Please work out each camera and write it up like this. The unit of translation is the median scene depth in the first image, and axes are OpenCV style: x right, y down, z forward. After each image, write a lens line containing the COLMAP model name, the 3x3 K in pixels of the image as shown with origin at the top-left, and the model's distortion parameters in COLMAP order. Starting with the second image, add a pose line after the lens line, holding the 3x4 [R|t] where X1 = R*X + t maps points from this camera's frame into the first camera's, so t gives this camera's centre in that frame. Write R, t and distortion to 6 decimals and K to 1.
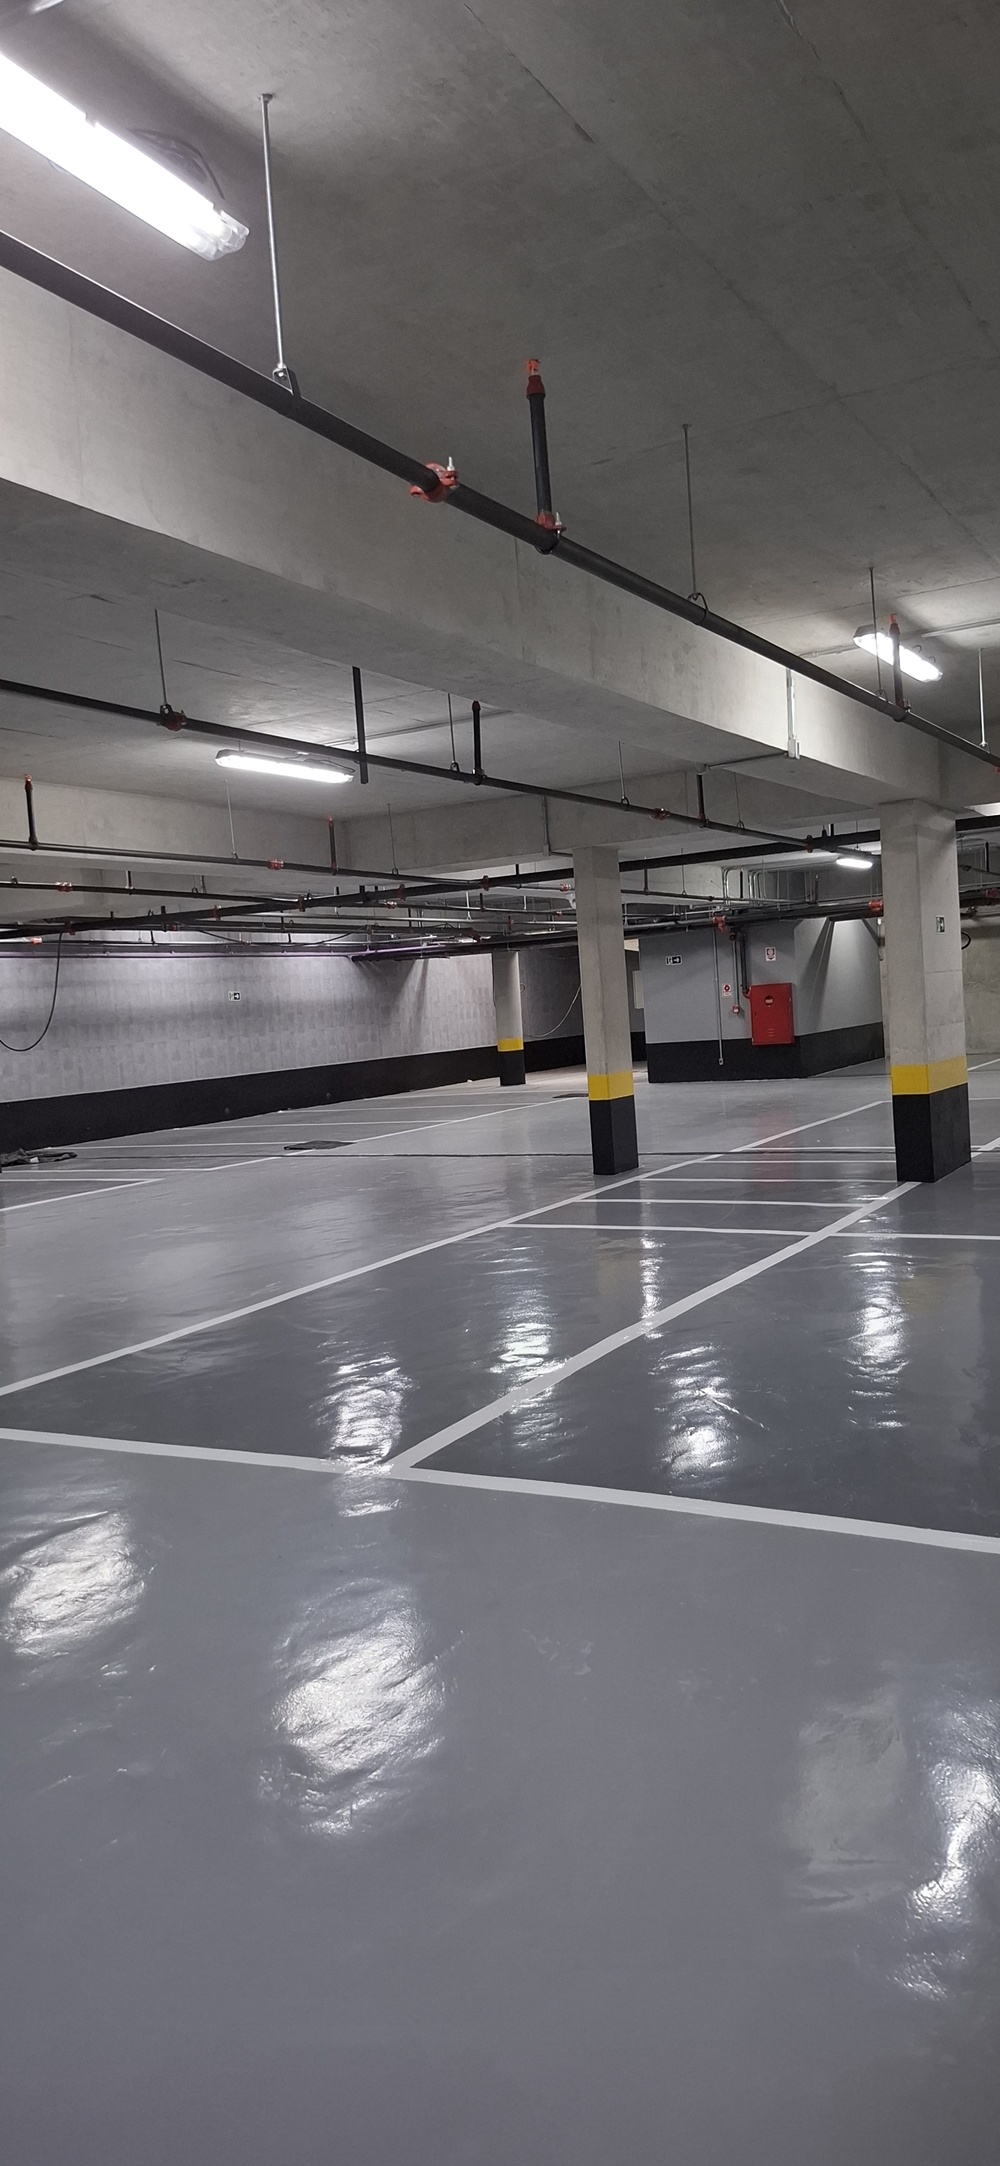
lens RADIAL K [[1490.8, 0, 500.0], [0, 1490.8, 1083.0], [0, 0, 1]] dist [-0.001129, -0.000074]
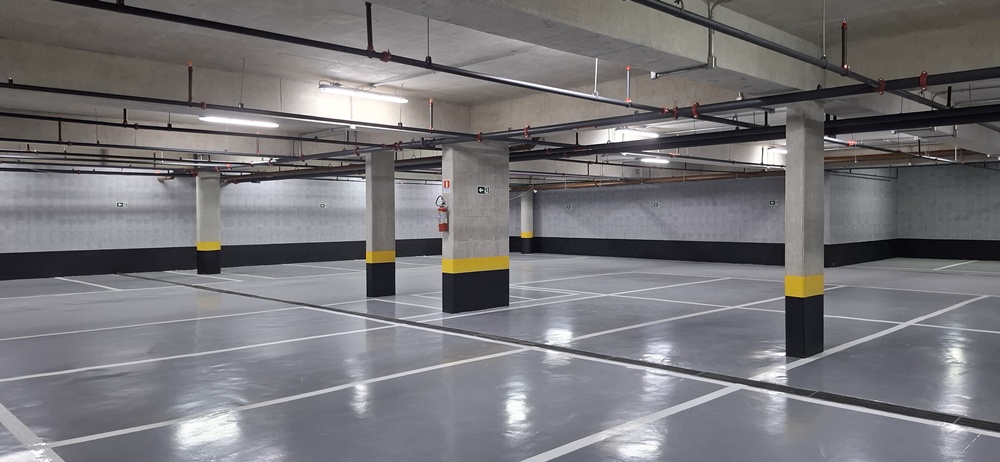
lens RADIAL K [[688.3, 0, 500.0], [0, 688.3, 231.0], [0, 0, 1]] dist [-0.001129, -0.000074]
pose [[0.955553, 0.056901, -0.289276, 0.236546], [-0.067697, 0.997328, -0.027444, -0.020902], [0.286941, 0.045807, 0.956852, 0.329646]]
